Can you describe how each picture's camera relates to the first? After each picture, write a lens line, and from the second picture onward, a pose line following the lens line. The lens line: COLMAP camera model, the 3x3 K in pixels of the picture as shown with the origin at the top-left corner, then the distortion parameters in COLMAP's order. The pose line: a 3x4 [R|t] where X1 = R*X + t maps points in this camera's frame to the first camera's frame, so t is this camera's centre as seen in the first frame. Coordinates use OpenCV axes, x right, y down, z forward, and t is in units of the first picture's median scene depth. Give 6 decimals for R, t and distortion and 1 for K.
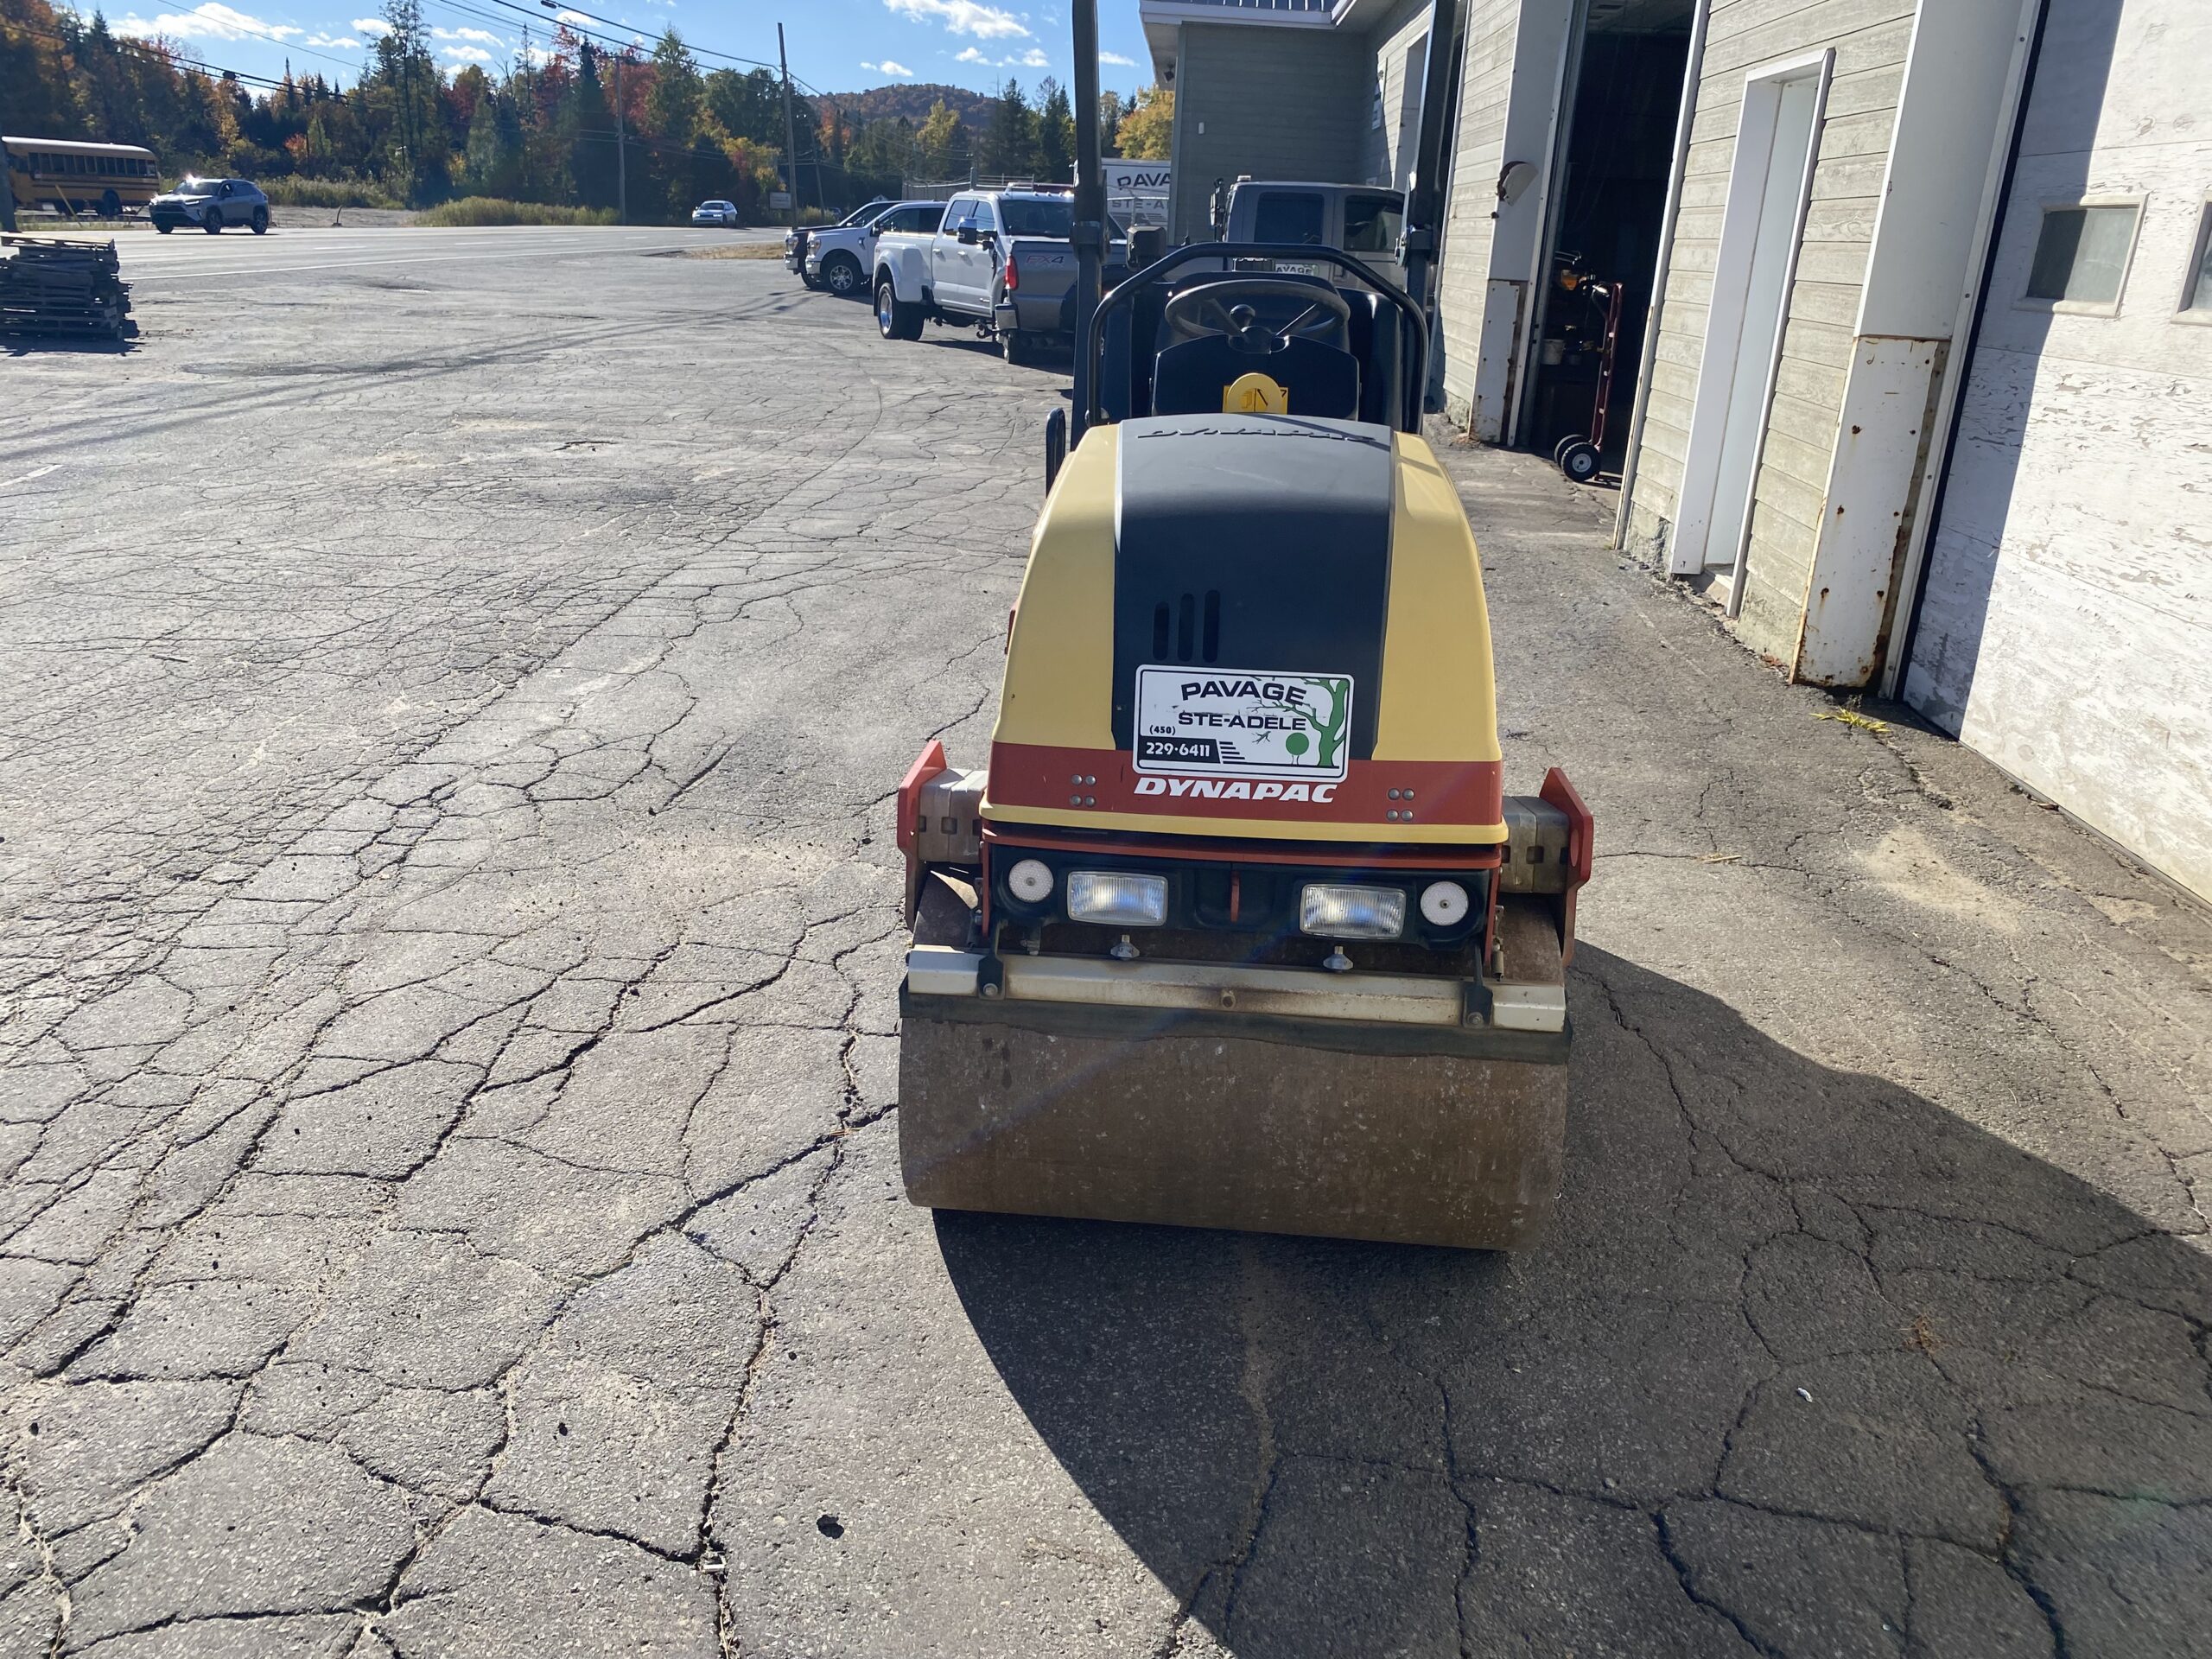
lens RADIAL K [[1695.4, 0, 1106.0], [0, 1695.4, 829.5], [0, 0, 1]] dist [0.008616, 0.003776]
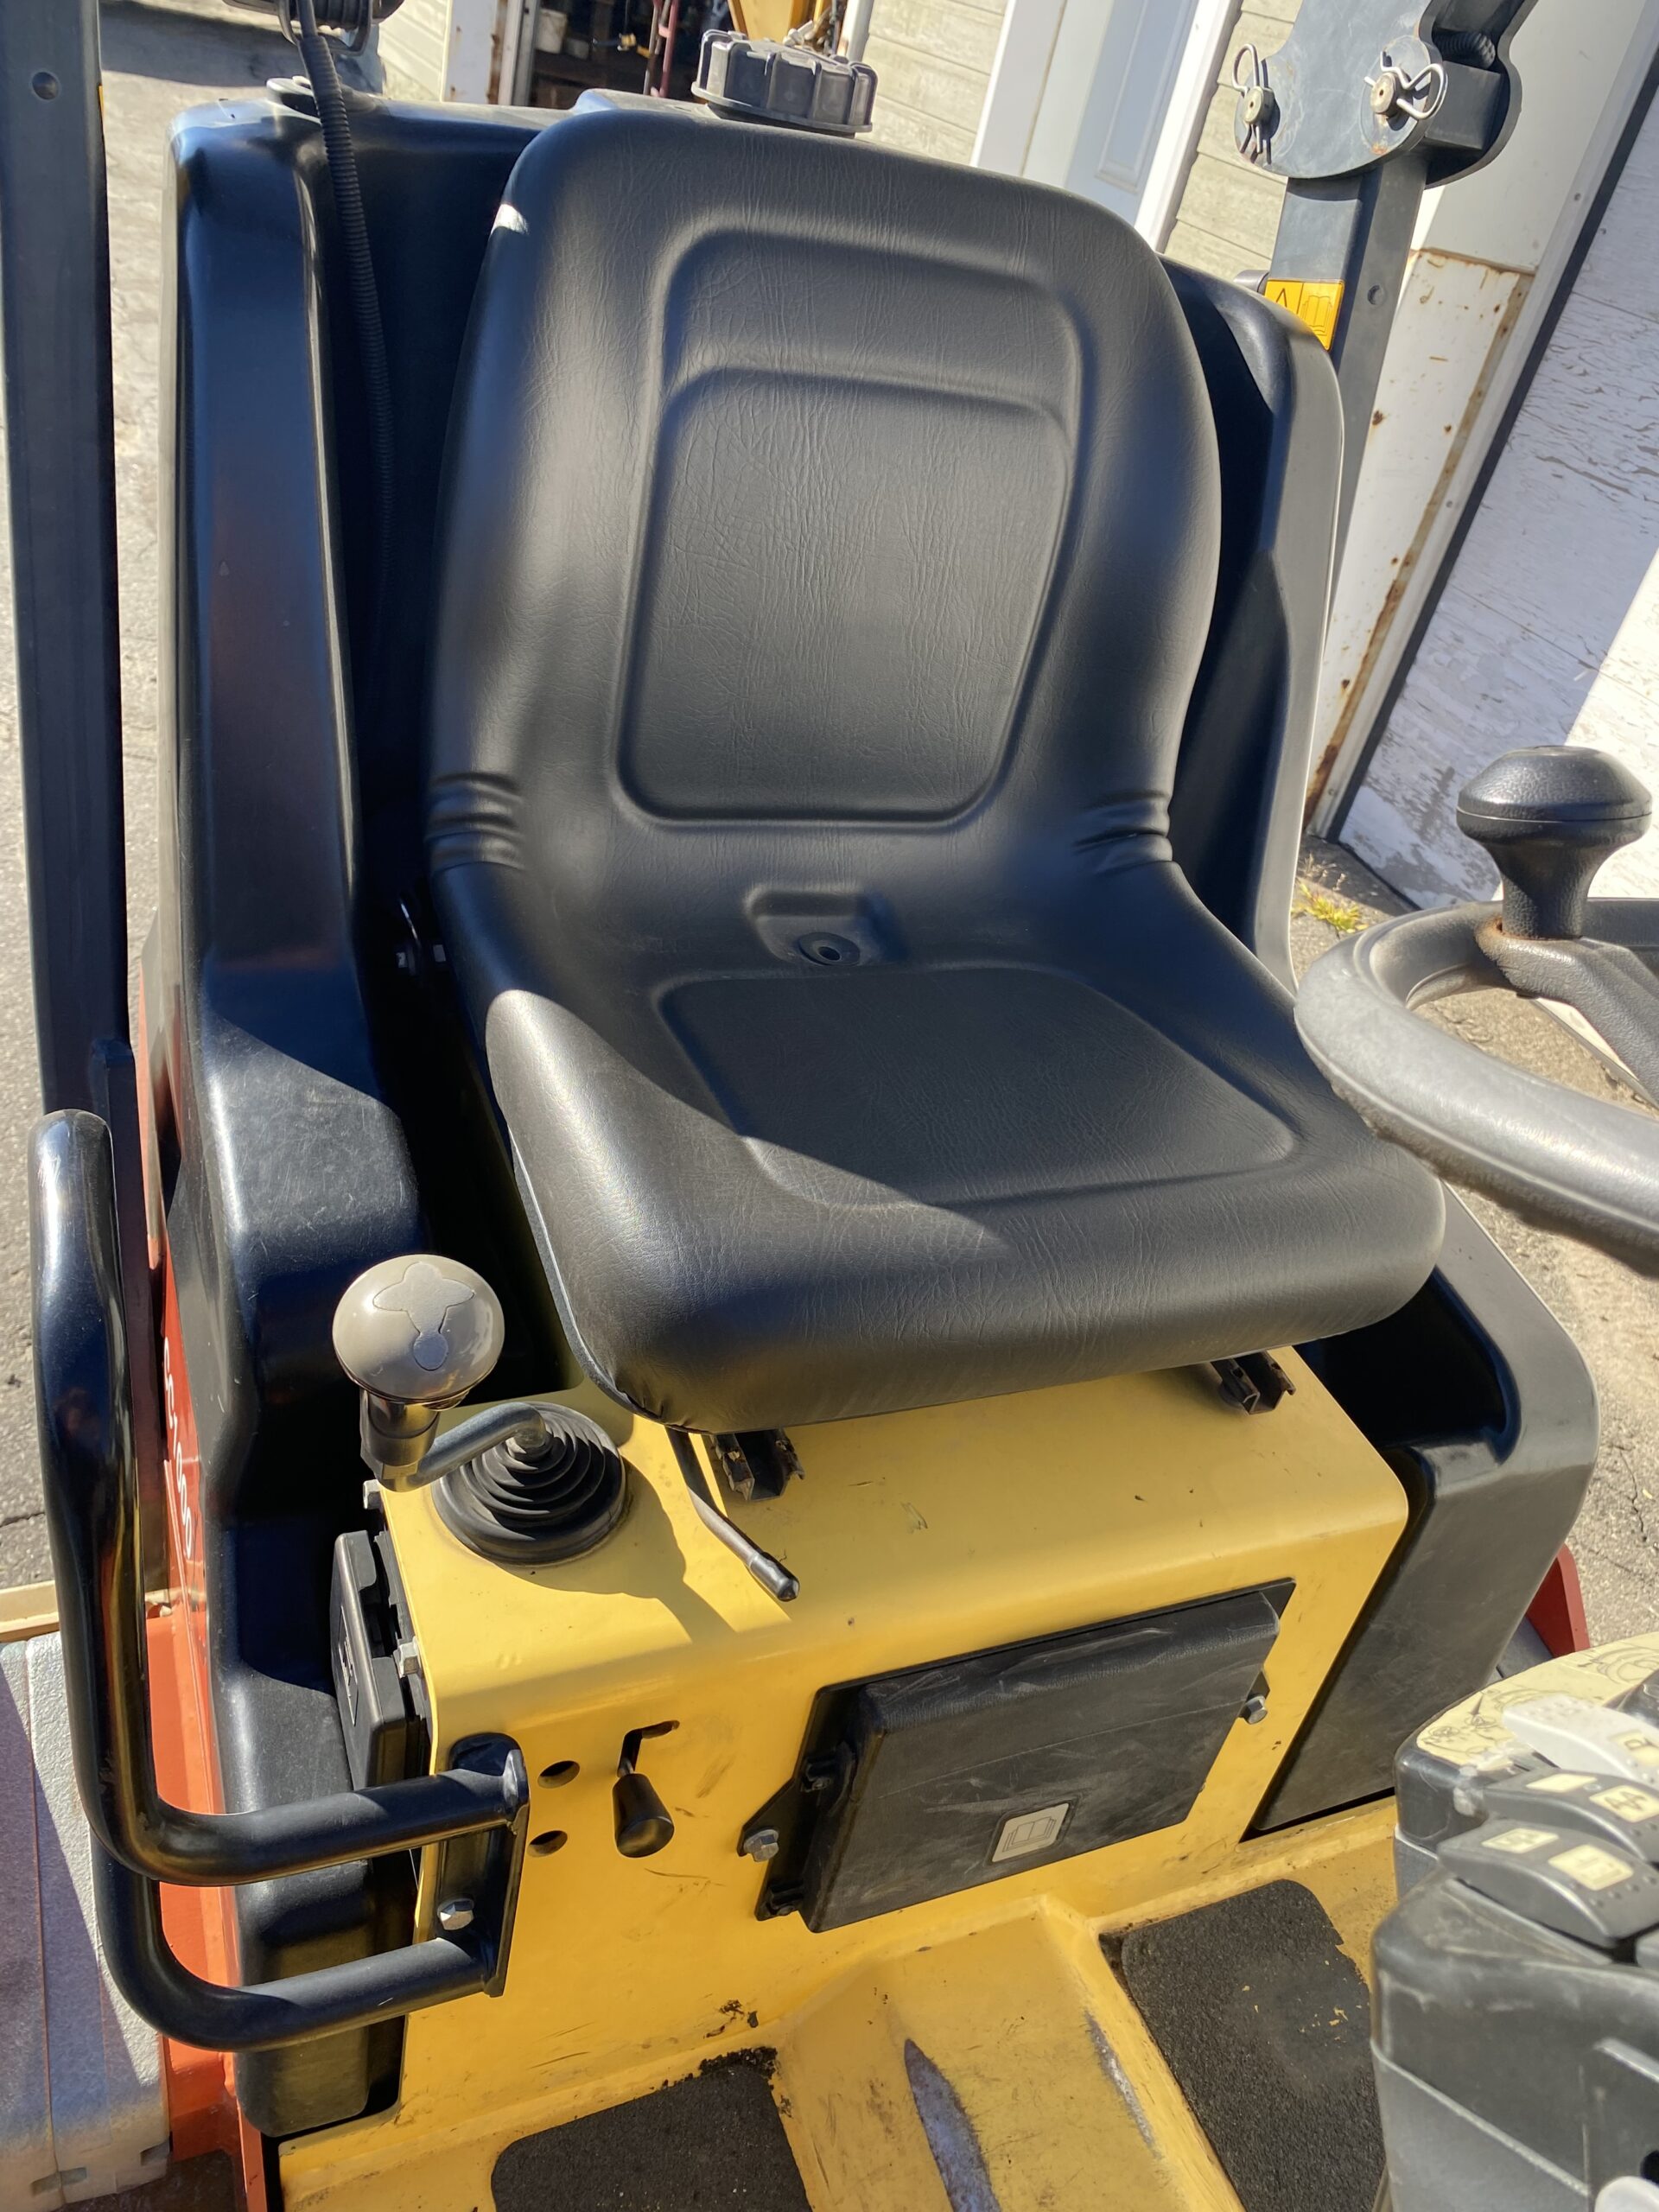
lens RADIAL K [[1712.5, 0, 829.5], [0, 1712.5, 1106.0], [0, 0, 1]] dist [-0.001936, -0.003484]
pose [[0.885280, -0.127614, 0.447207, -0.021059], [-0.020398, 0.950034, 0.311481, -0.187447], [-0.464611, -0.284870, 0.838442, 0.518067]]
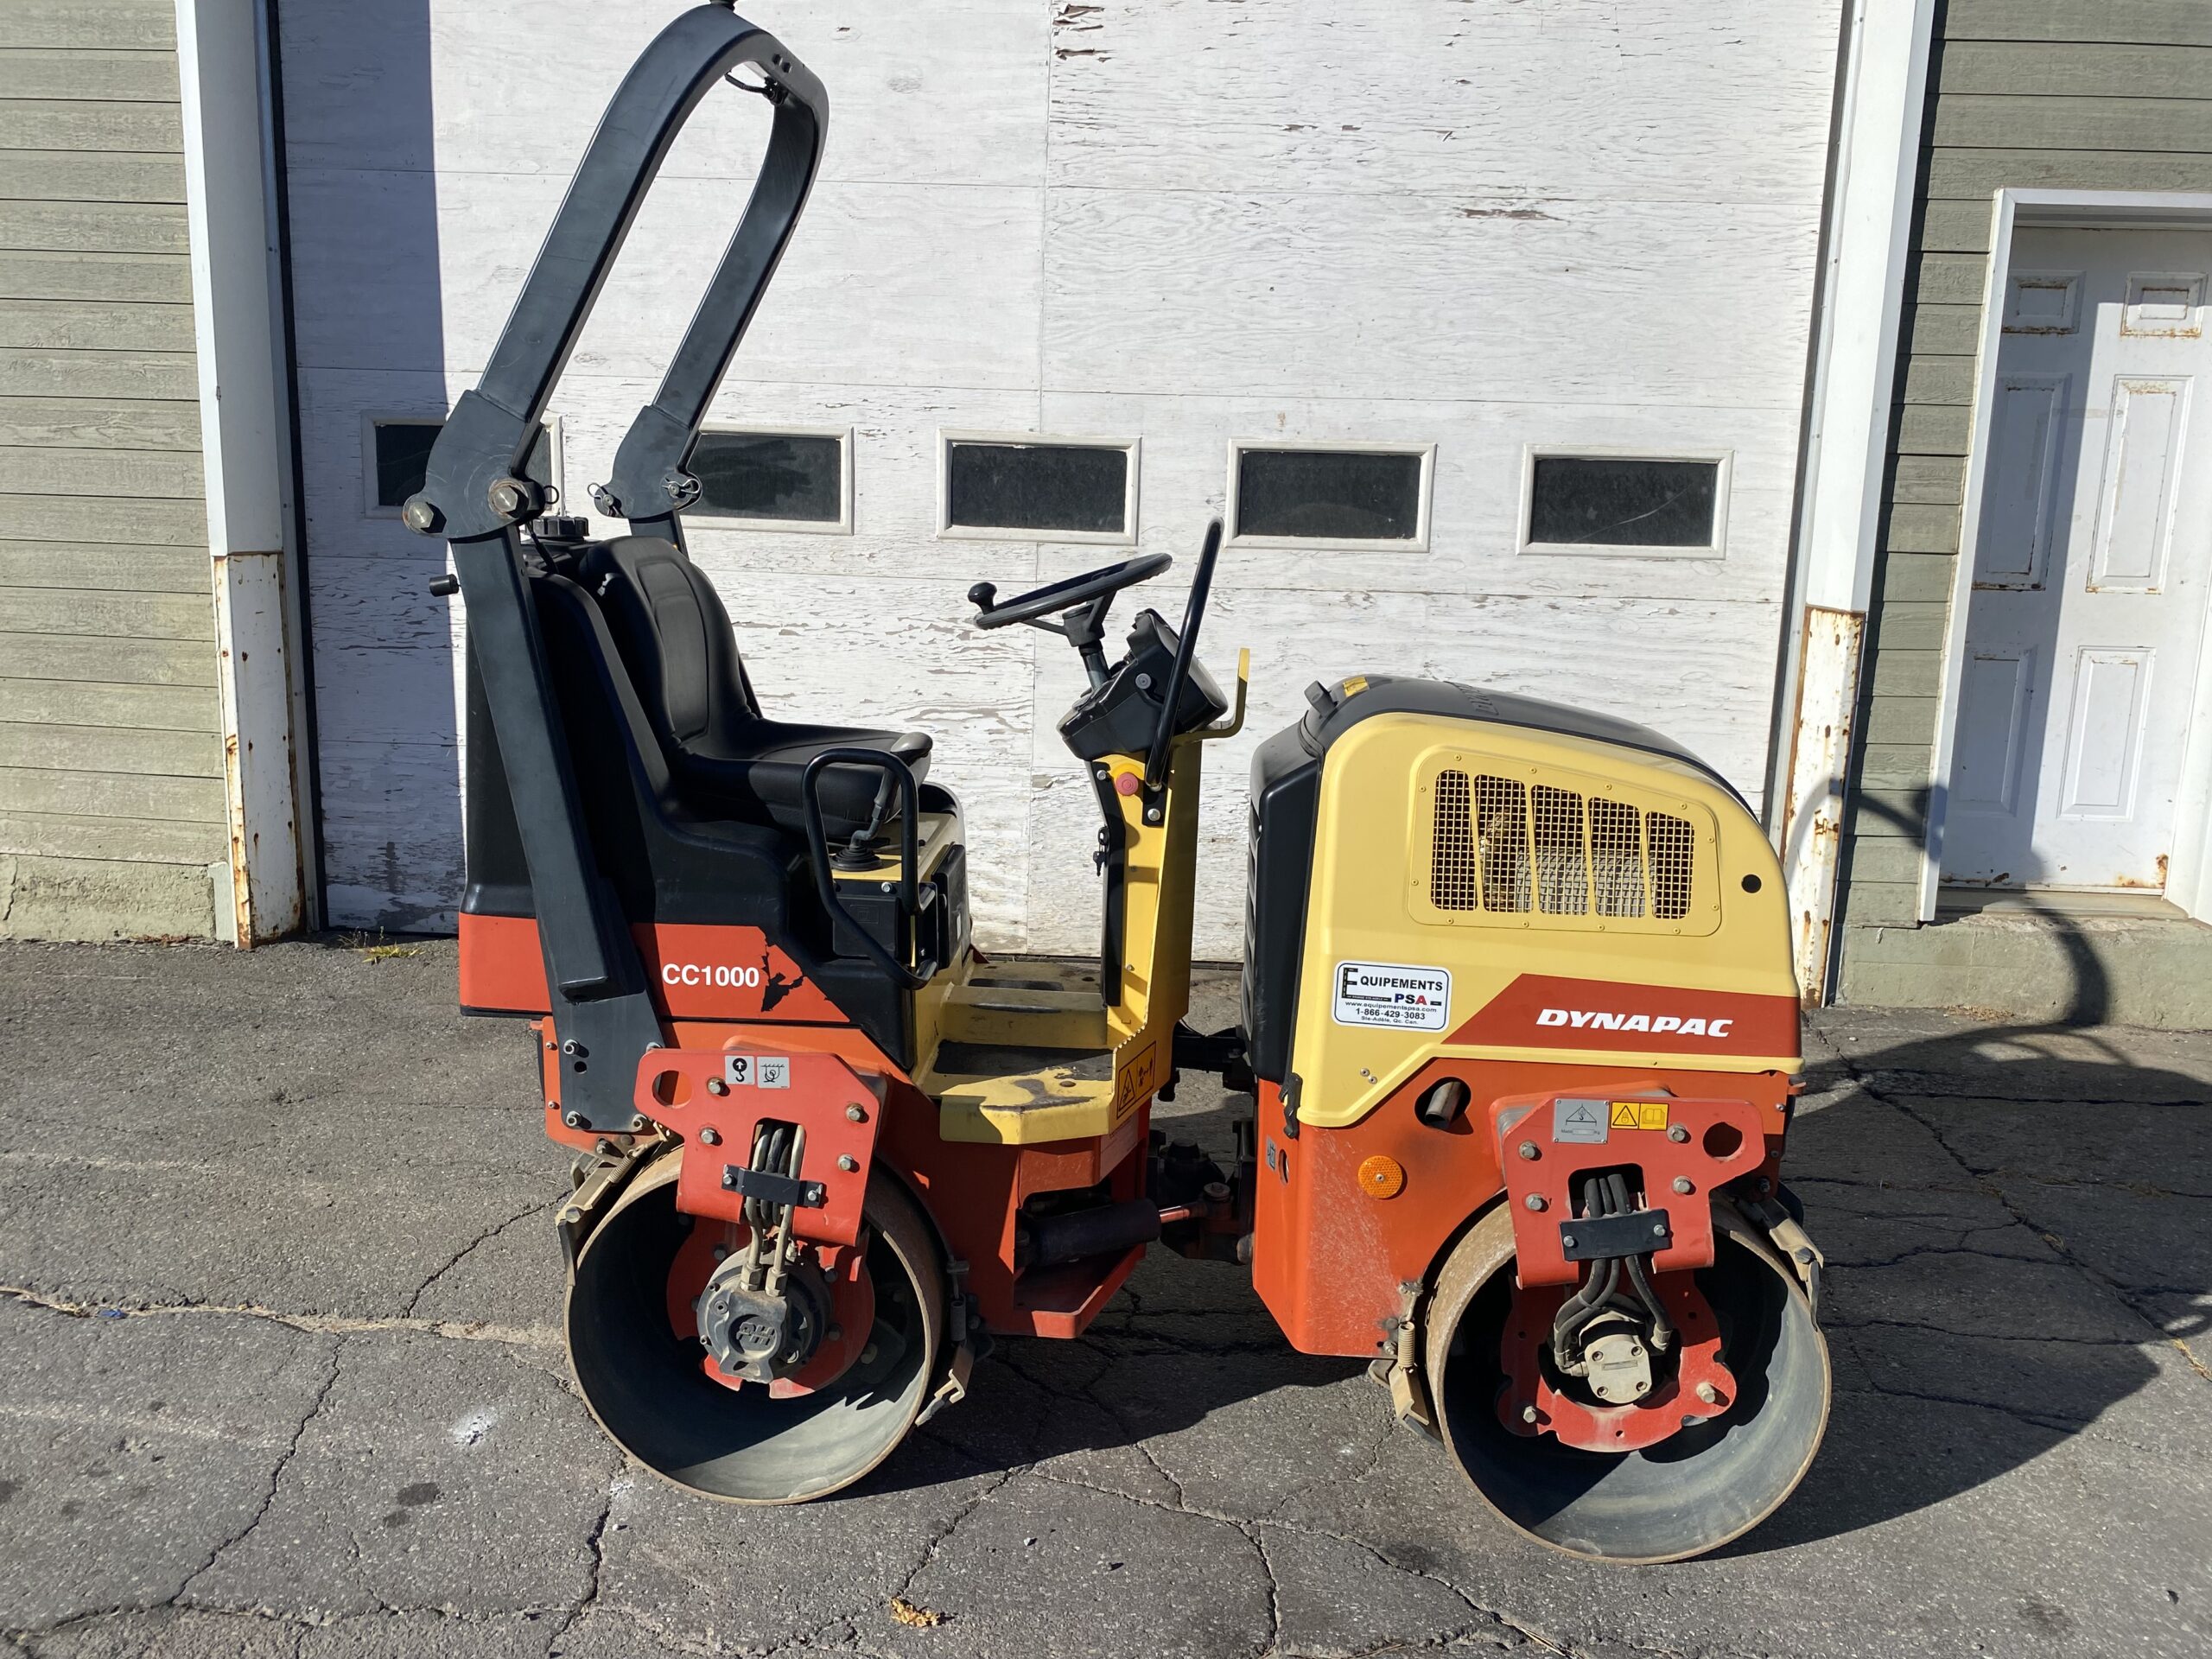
lens RADIAL K [[1712.5, 0, 1106.0], [0, 1712.5, 829.5], [0, 0, 1]] dist [-0.001936, -0.003484]
pose [[-0.001015, -0.236806, 0.971556, -0.443335], [0.306507, 0.924720, 0.225711, -0.213109], [-0.951868, 0.298018, 0.071644, 0.529018]]
